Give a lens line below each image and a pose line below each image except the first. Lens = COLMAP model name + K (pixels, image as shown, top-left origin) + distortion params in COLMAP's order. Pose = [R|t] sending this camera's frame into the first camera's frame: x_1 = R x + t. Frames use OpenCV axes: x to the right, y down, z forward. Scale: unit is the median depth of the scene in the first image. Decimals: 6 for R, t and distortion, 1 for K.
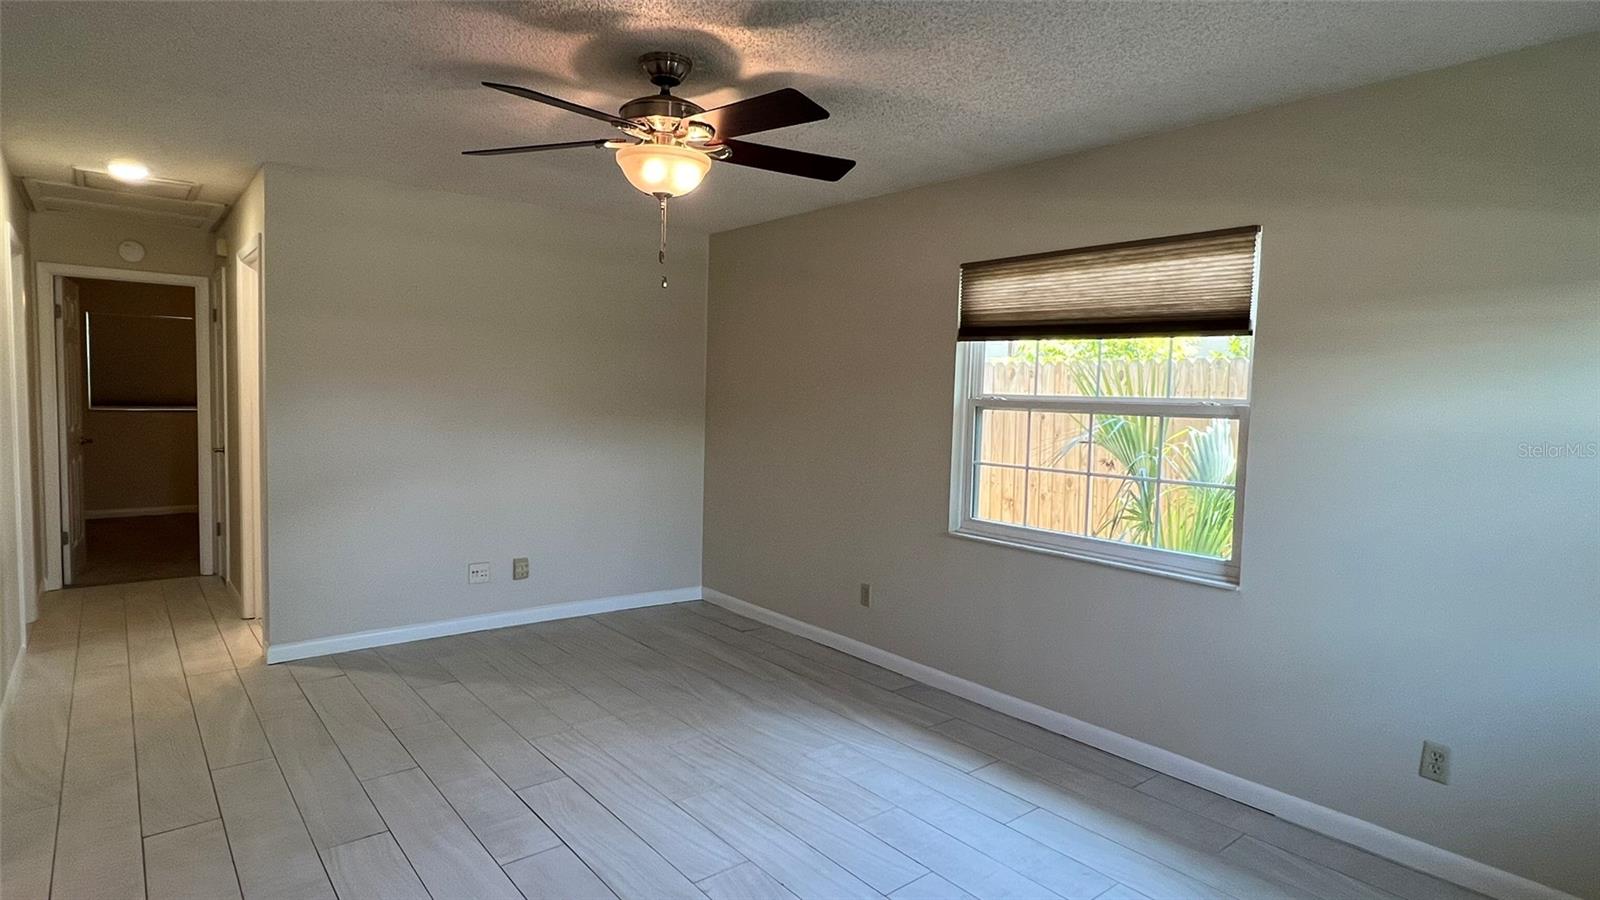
lens RADIAL K [[846.4, 0, 803.8], [0, 846.4, 442.7], [0, 0, 1]] dist [-0.012100, 0.003431]
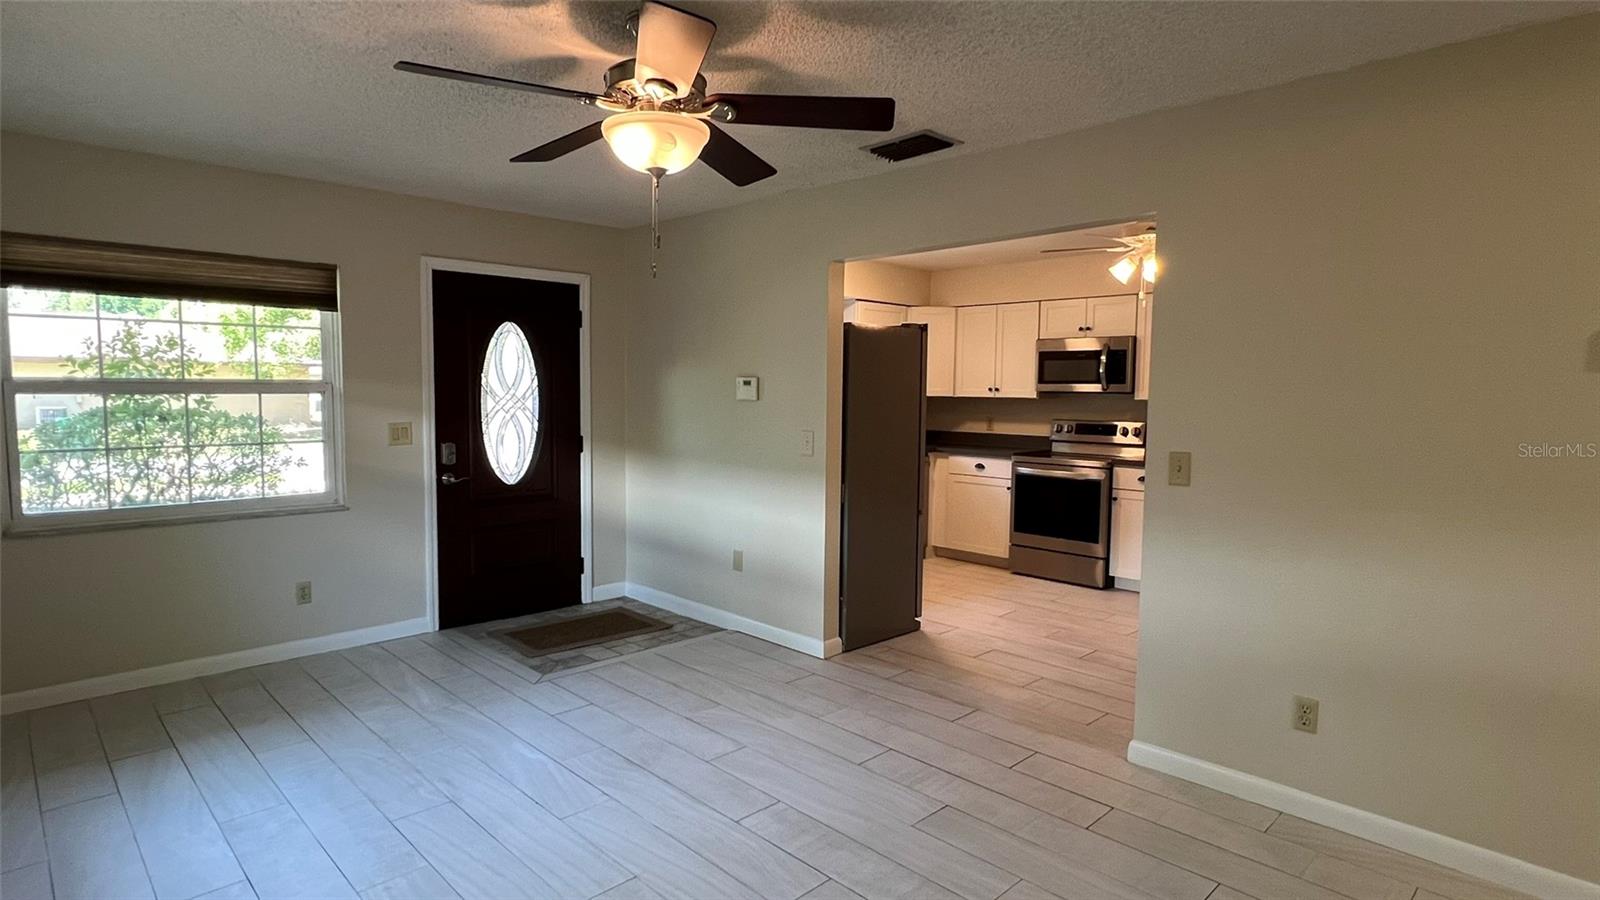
lens RADIAL K [[846.4, 0, 802.0], [0, 846.4, 446.1], [0, 0, 1]] dist [-0.012100, 0.003431]
pose [[-0.995562, -0.033560, -0.087924, -0.166521], [-0.045543, 0.989377, 0.138052, -0.090280], [0.082357, 0.141444, -0.986515, 1.289409]]
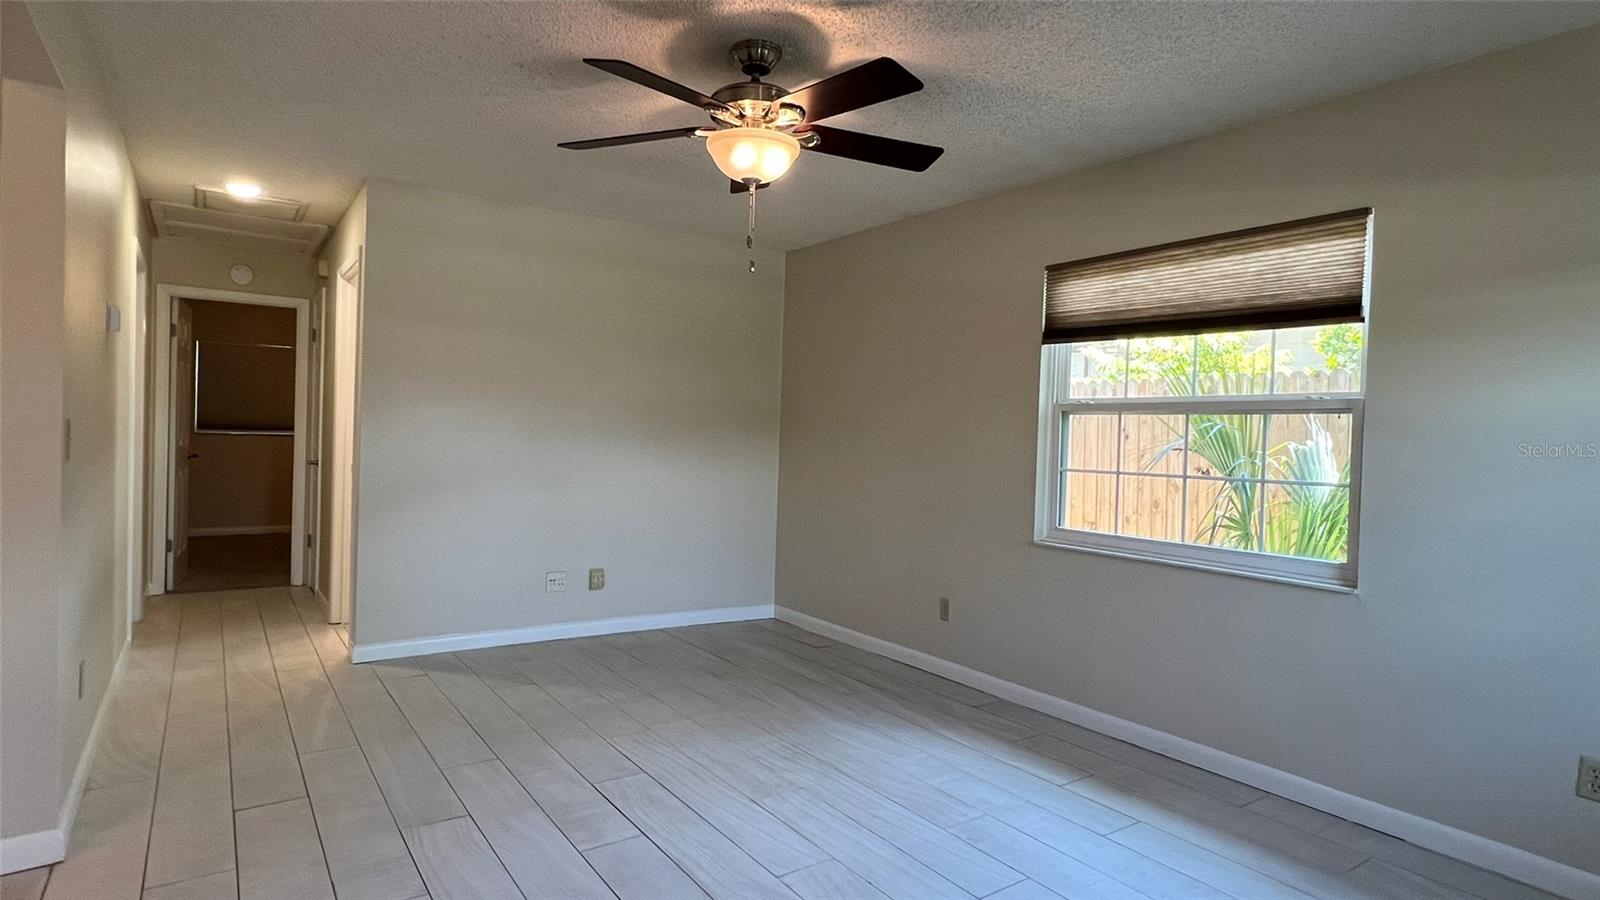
lens RADIAL K [[846.4, 0, 803.7], [0, 846.4, 445.0], [0, 0, 1]] dist [-0.012100, 0.003431]
pose [[0.997108, 0.005632, -0.075787, -0.018419], [-0.009528, 0.998646, -0.051142, 0.048573], [0.075396, 0.051716, 0.995812, 0.013560]]
